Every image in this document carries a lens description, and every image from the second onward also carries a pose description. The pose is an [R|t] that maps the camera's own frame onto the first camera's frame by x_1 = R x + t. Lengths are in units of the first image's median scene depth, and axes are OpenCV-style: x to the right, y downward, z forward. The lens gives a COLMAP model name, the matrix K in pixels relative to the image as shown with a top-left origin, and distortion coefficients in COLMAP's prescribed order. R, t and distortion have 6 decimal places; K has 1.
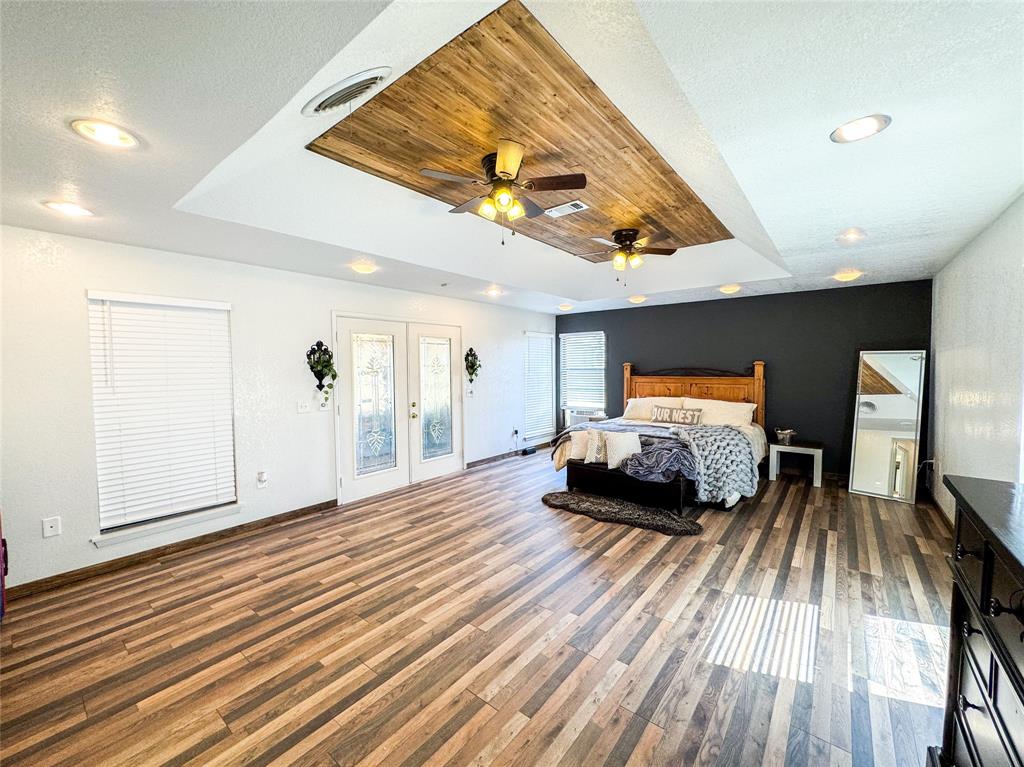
lens RADIAL K [[411.2, 0, 511.1], [0, 411.2, 384.8], [0, 0, 1]] dist [0.002676, -0.000131]
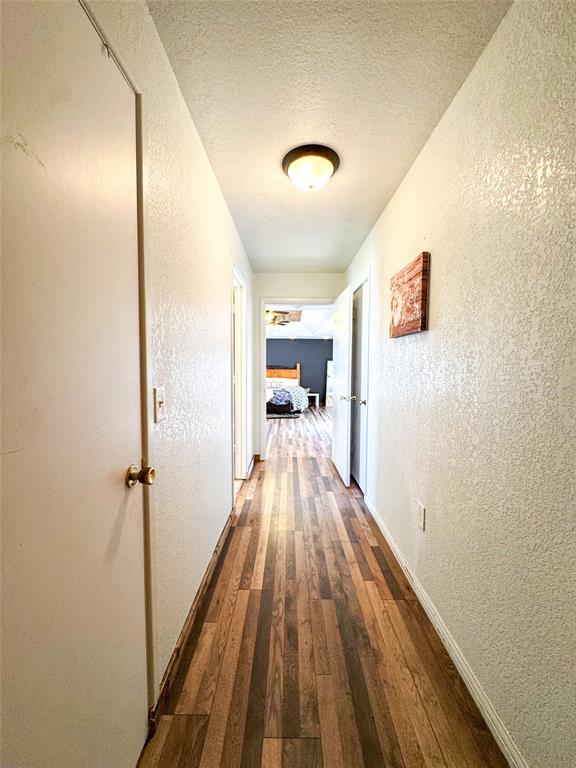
lens RADIAL K [[311.6, 0, 288.2], [0, 311.6, 384.1], [0, 0, 1]] dist [-0.007619, -0.001009]
pose [[0.773816, -0.025923, 0.632880, -0.800368], [0.018980, 0.999662, 0.017741, 0.043269], [-0.633127, -0.001717, 0.774046, -0.571526]]
